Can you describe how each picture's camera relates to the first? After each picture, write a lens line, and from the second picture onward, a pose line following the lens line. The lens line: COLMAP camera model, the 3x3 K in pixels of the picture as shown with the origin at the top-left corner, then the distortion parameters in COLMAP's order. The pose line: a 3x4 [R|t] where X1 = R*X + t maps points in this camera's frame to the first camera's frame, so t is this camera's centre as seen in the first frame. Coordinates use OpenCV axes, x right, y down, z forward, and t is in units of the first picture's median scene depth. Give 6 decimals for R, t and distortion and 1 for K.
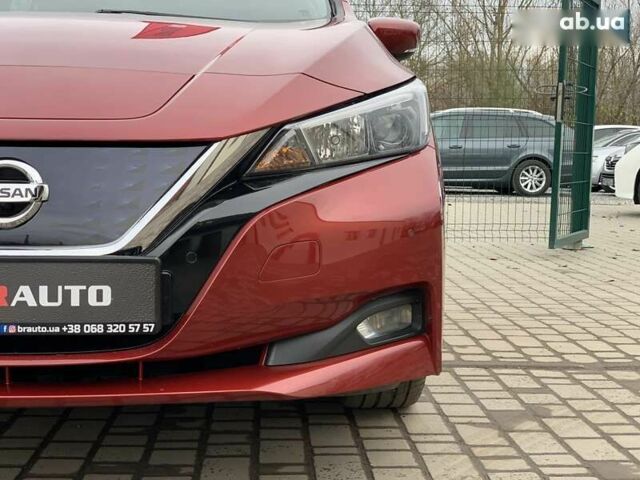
lens RADIAL K [[953.3, 0, 320.0], [0, 953.3, 240.0], [0, 0, 1]] dist [0.183064, -0.665578]
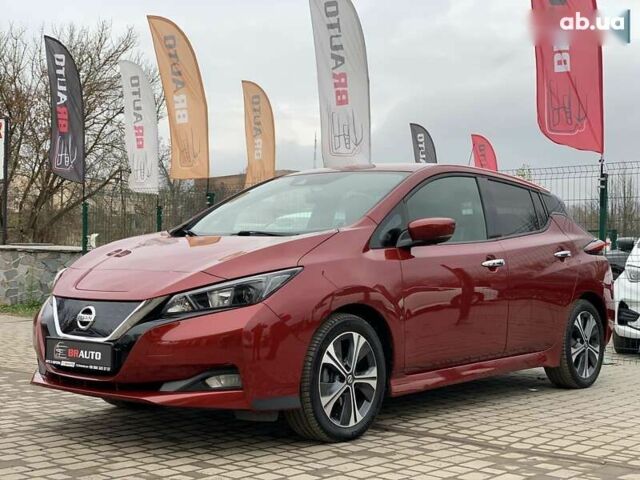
lens RADIAL K [[953.3, 0, 320.0], [0, 953.3, 240.0], [0, 0, 1]] dist [0.183064, -0.665578]
pose [[0.710996, -0.019801, -0.702918, 1.459674], [-0.066687, 0.993200, -0.095431, -0.034900], [0.700027, 0.114727, 0.704840, -0.370208]]
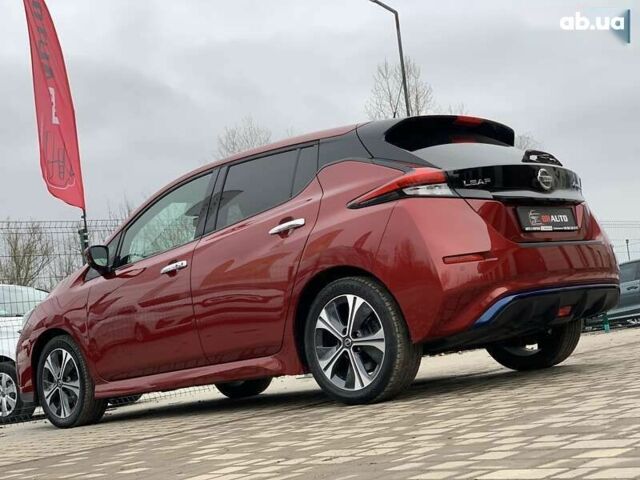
lens RADIAL K [[958.1, 0, 321.8], [0, 958.1, 240.0], [0, 0, 1]] dist [0.158600, -0.590638]
pose [[0.758320, -0.048645, 0.650065, -1.937072], [0.208929, 0.962743, -0.171680, 0.179279], [-0.617495, 0.266006, 0.740230, -0.466619]]
